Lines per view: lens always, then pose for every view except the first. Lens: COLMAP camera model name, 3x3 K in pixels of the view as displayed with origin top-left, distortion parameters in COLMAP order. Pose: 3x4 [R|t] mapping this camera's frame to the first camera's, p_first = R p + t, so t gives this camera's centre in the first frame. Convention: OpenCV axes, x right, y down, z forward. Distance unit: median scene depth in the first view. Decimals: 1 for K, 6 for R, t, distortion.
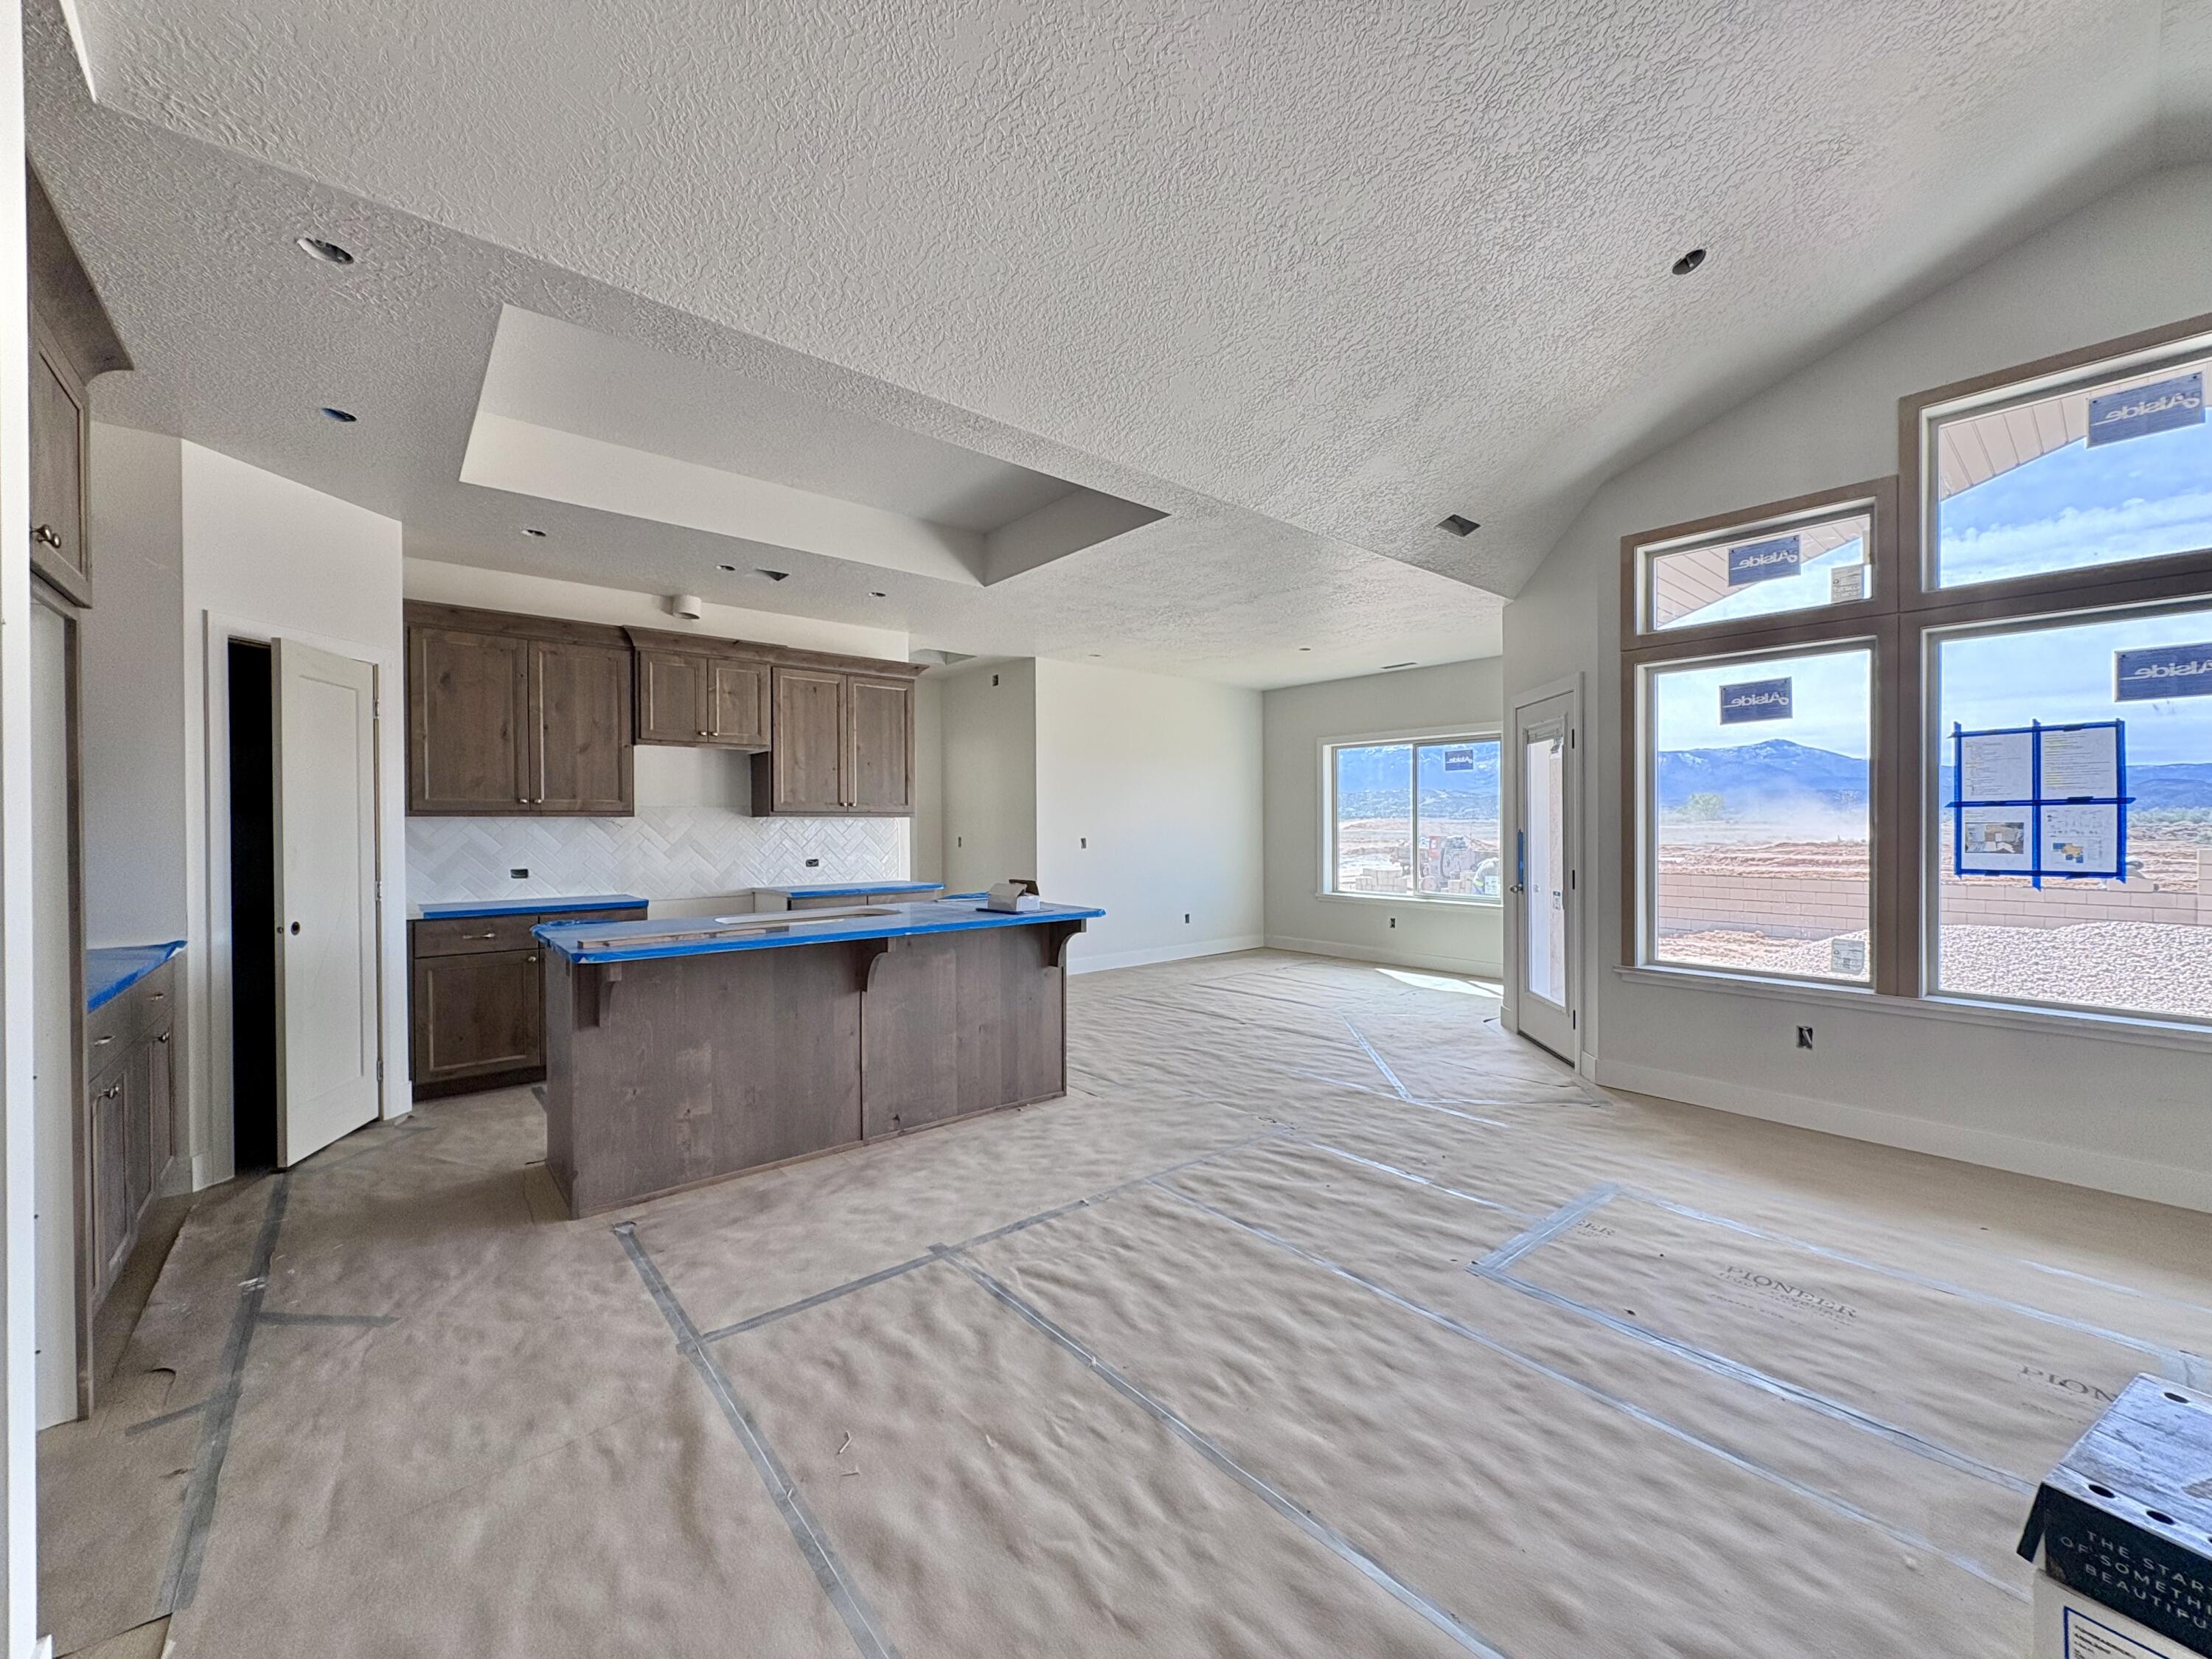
lens RADIAL K [[875.3, 0, 1107.6], [0, 875.3, 829.7], [0, 0, 1]] dist [0.000098, 0.000199]
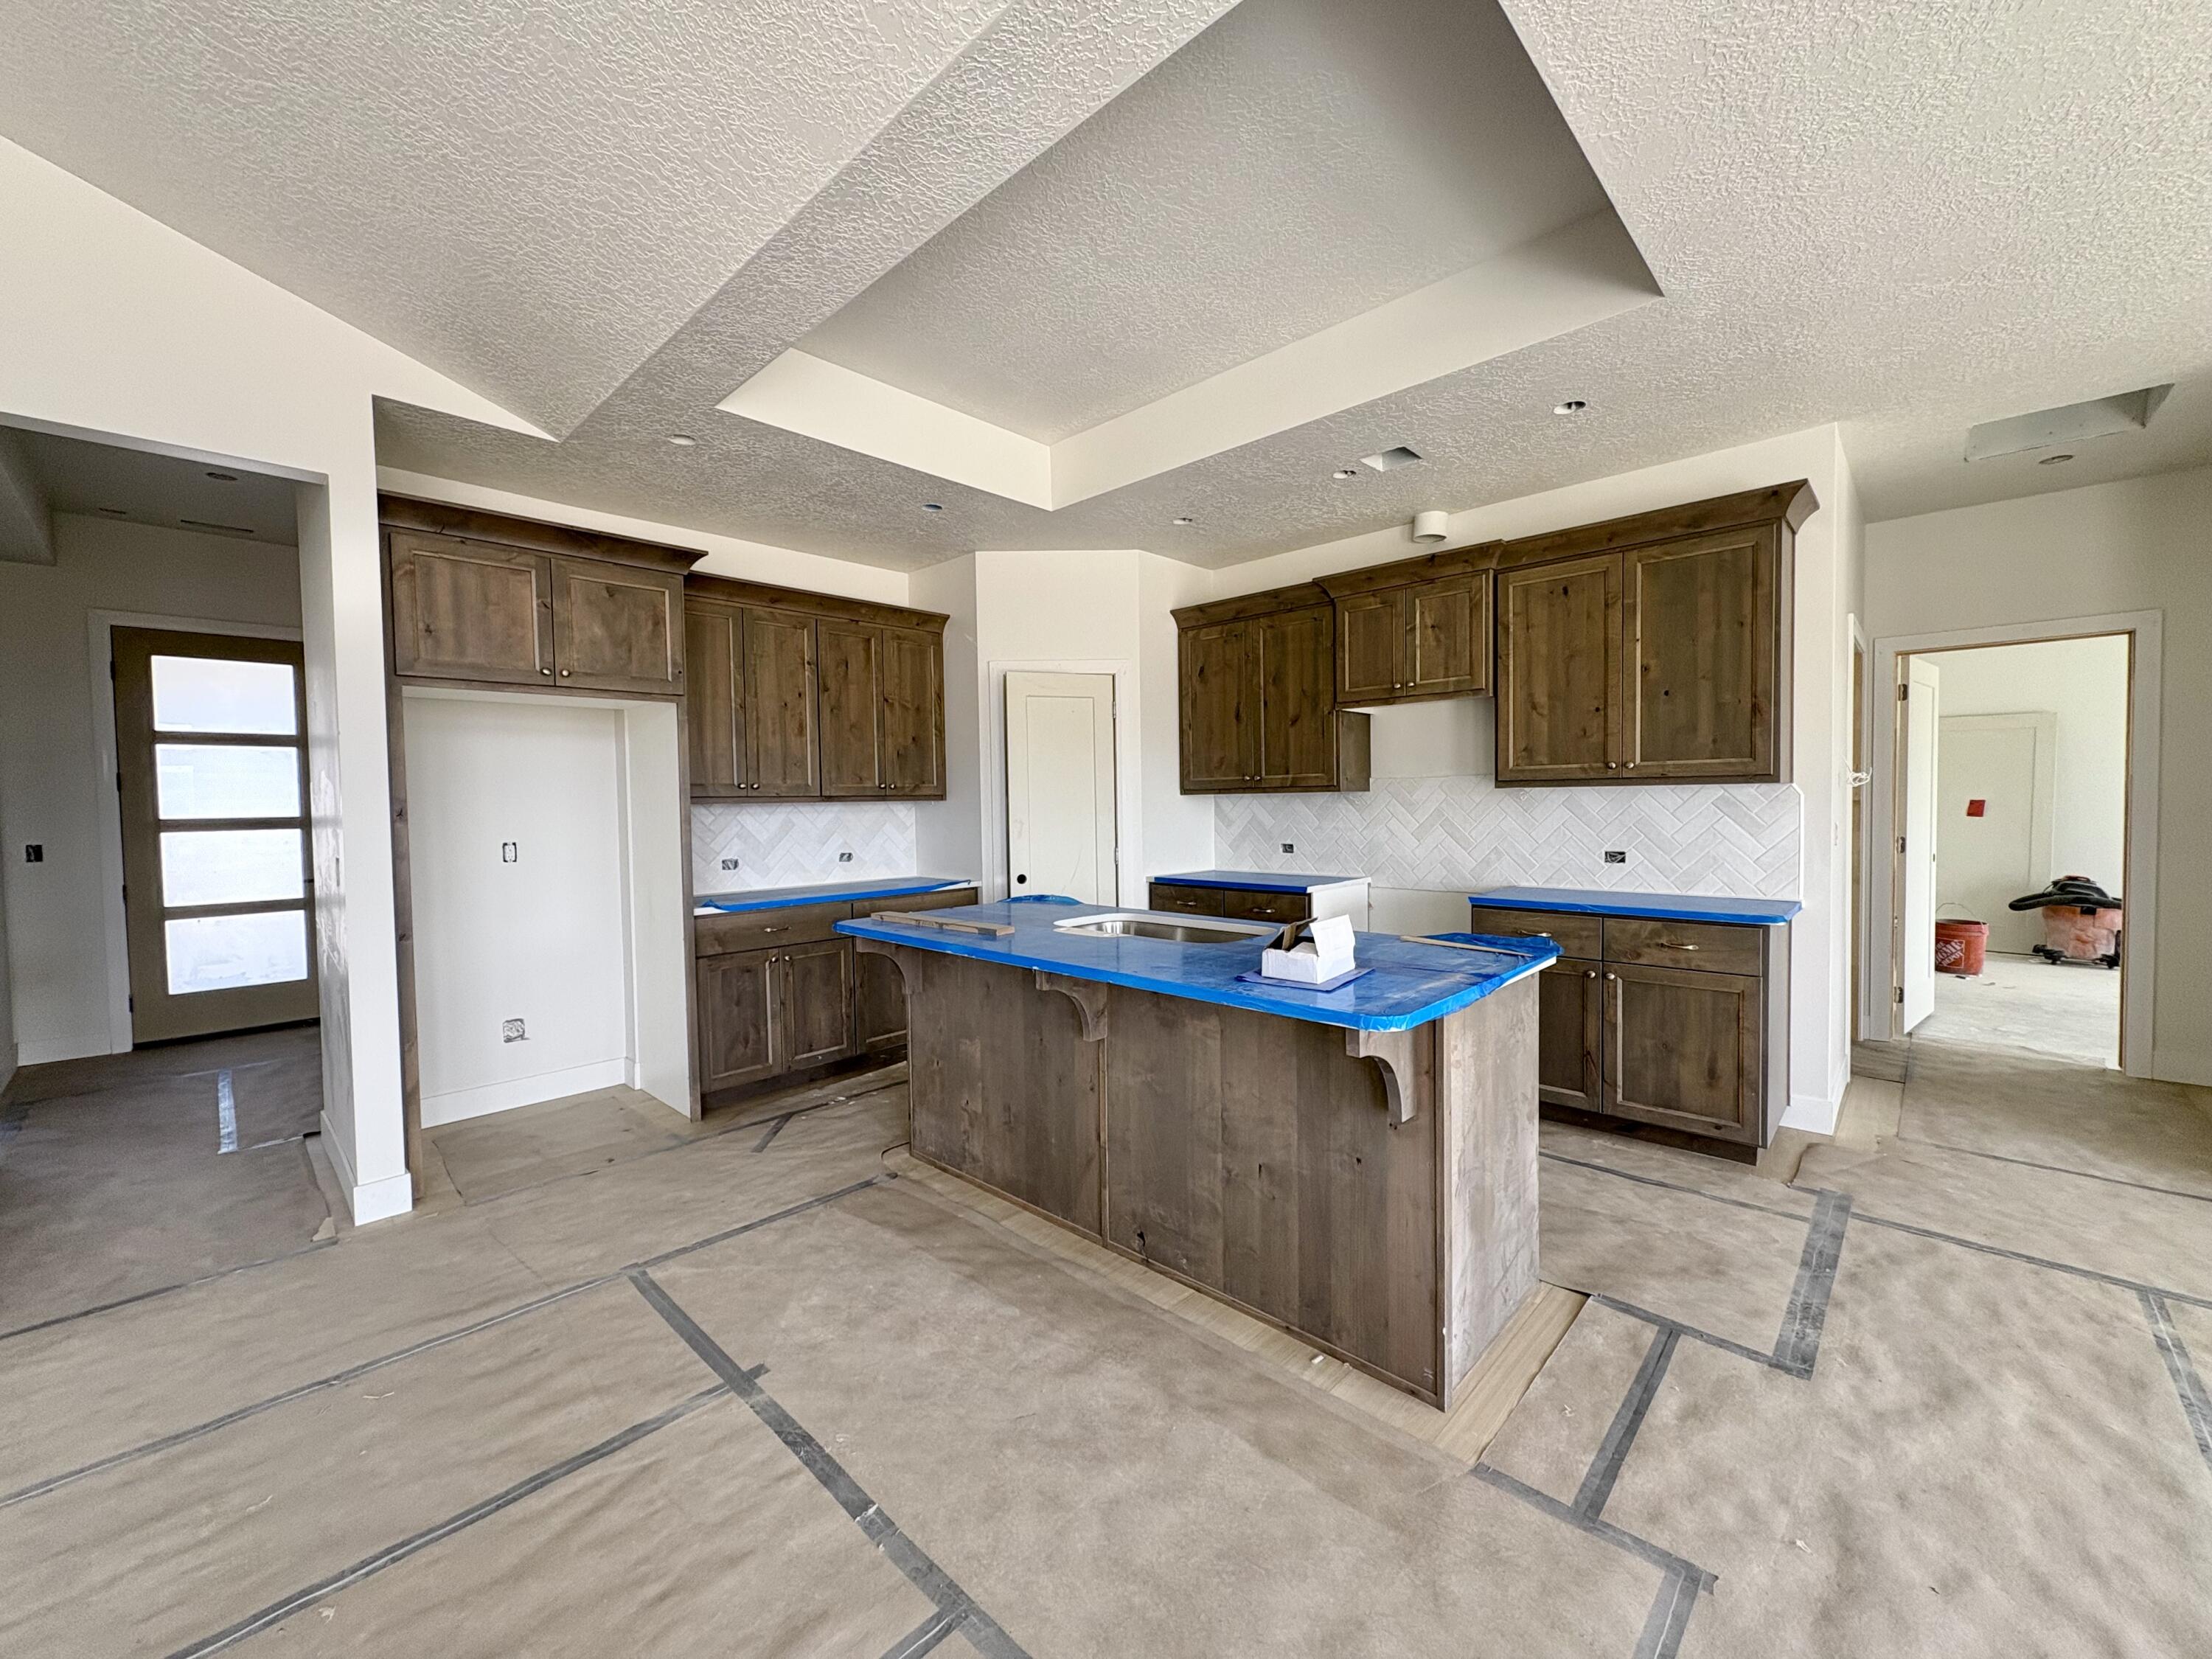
lens RADIAL K [[875.3, 0, 1108.4], [0, 875.3, 828.3], [0, 0, 1]] dist [0.000098, 0.000199]
pose [[0.106674, 0.034895, -0.993682, 0.450669], [0.008331, 0.999318, 0.035987, -0.015994], [0.994259, -0.012117, 0.106310, 0.955420]]
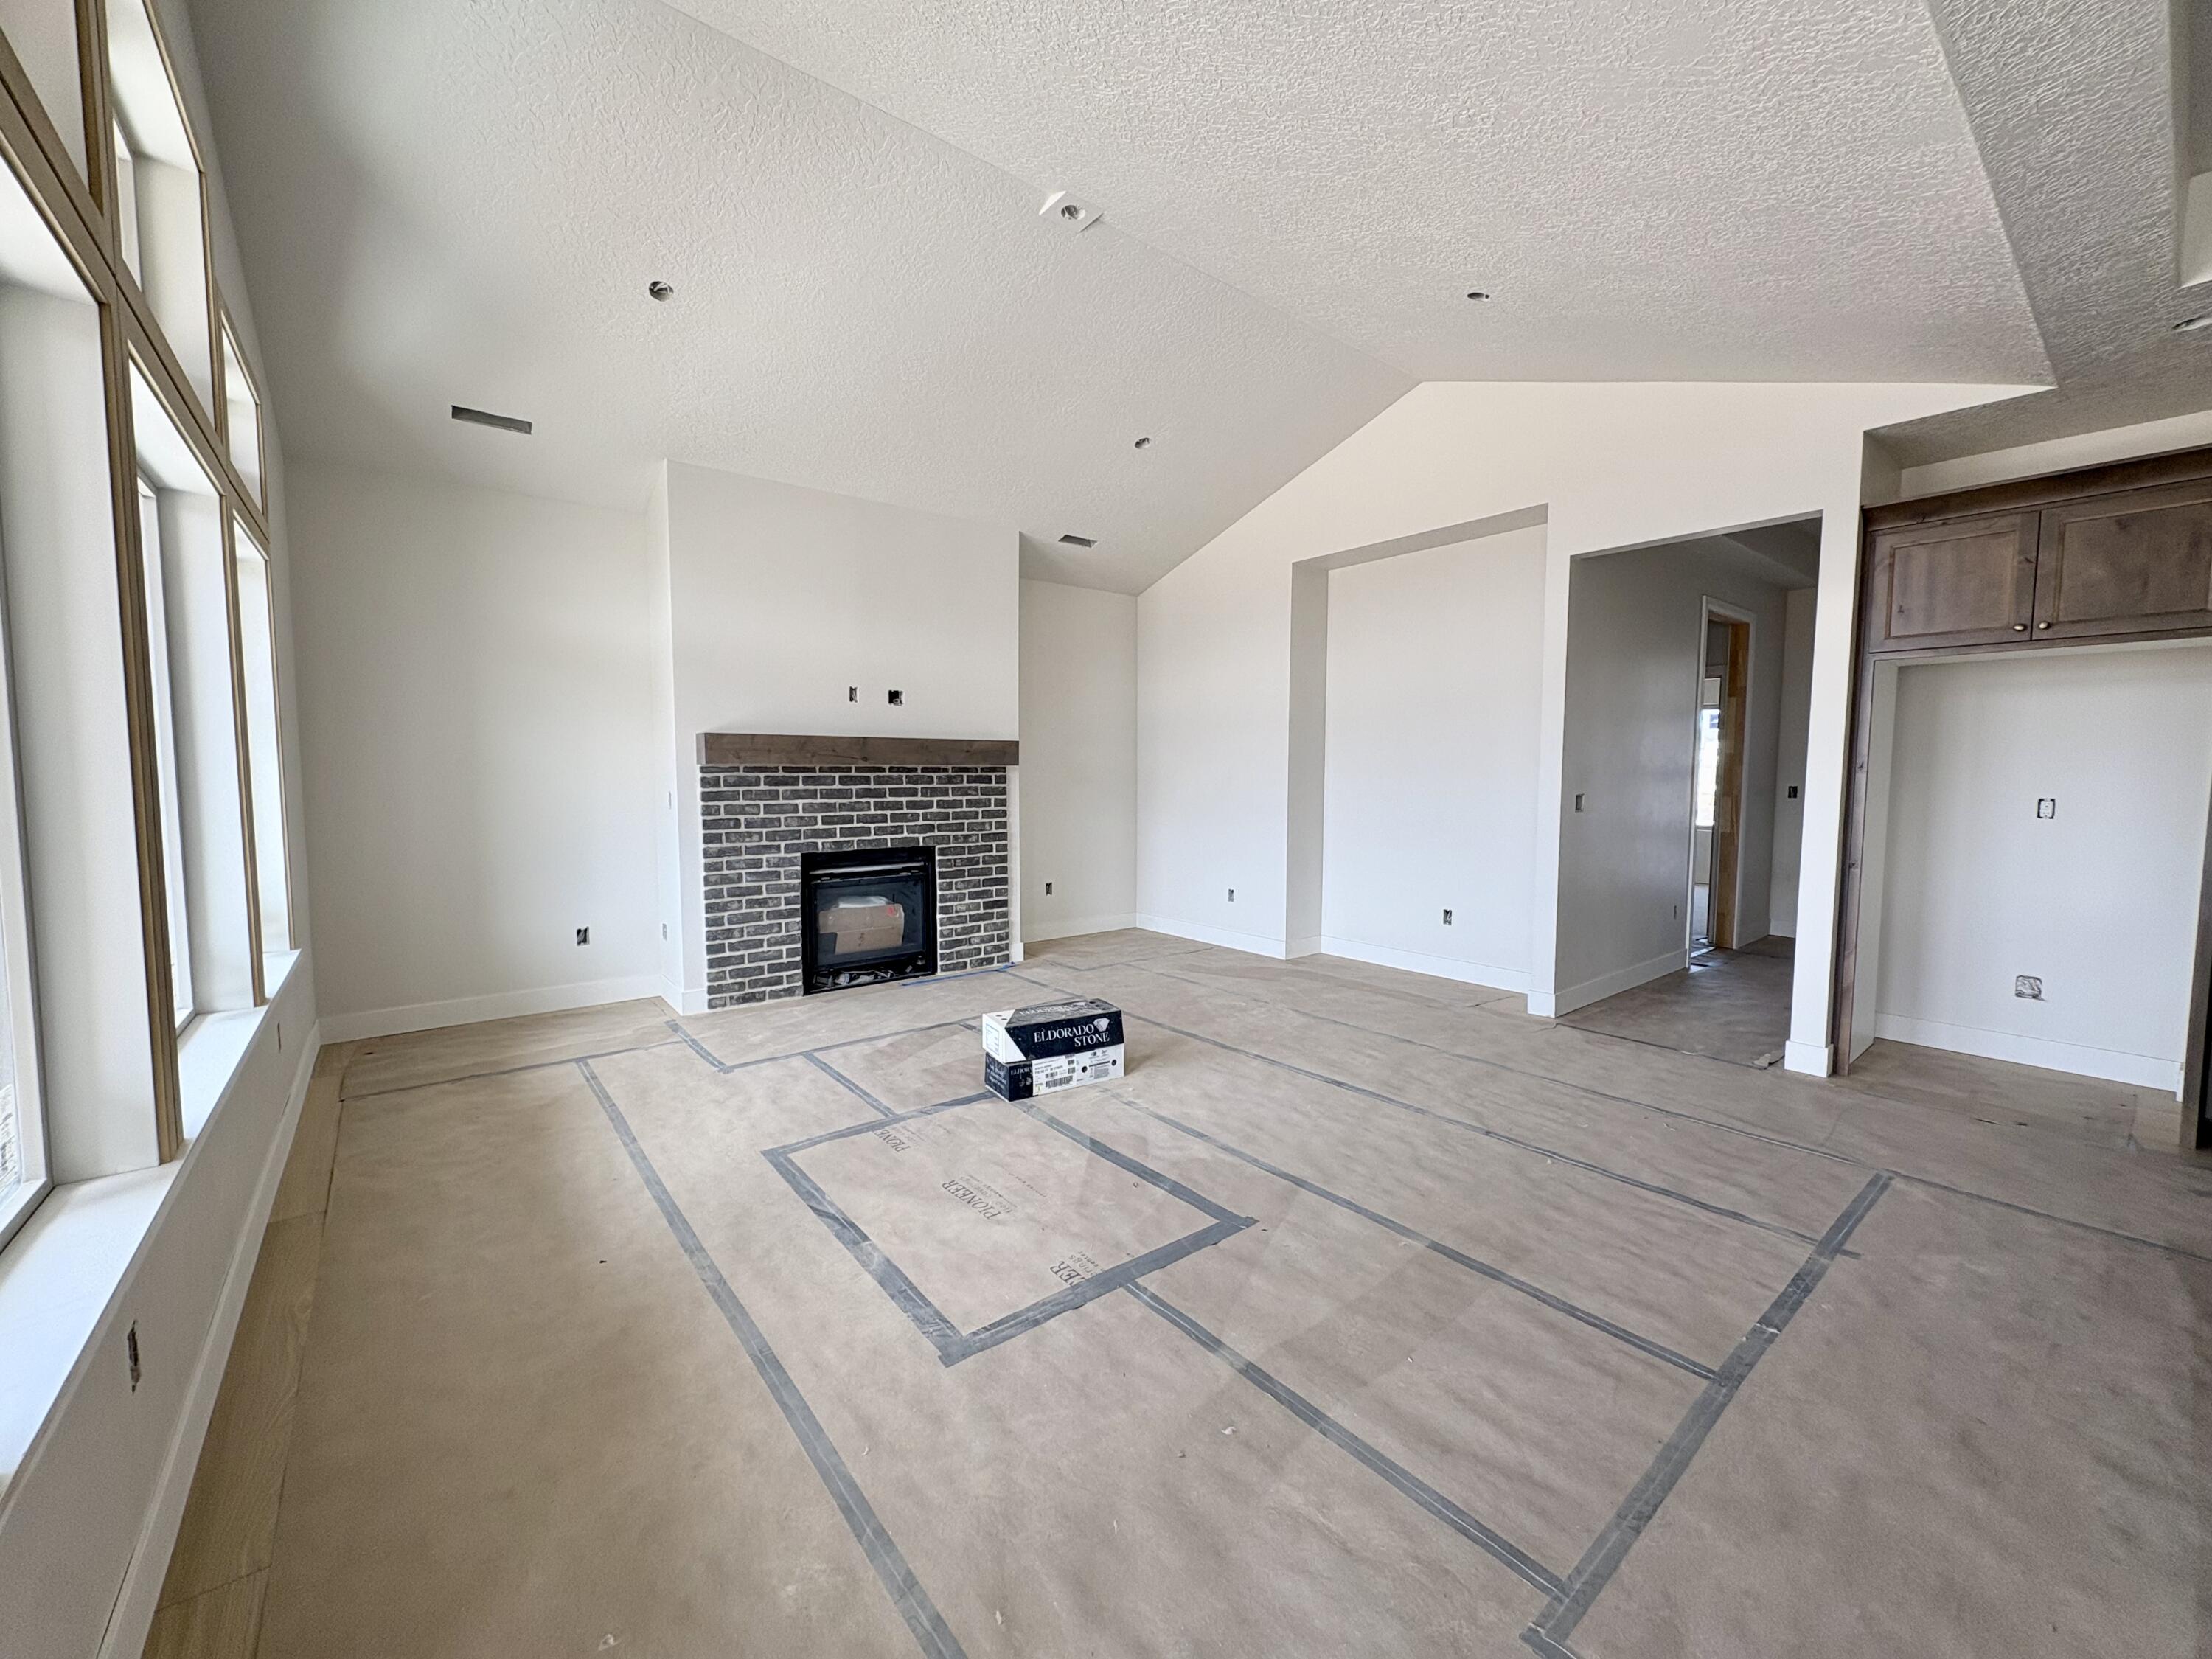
lens RADIAL K [[875.3, 0, 1108.0], [0, 875.3, 830.0], [0, 0, 1]] dist [0.000098, 0.000199]
pose [[-0.999679, -0.001082, 0.025330, 0.409577], [0.000901, 0.996942, 0.078140, -0.011756], [-0.025337, 0.078138, -0.996621, 1.446572]]
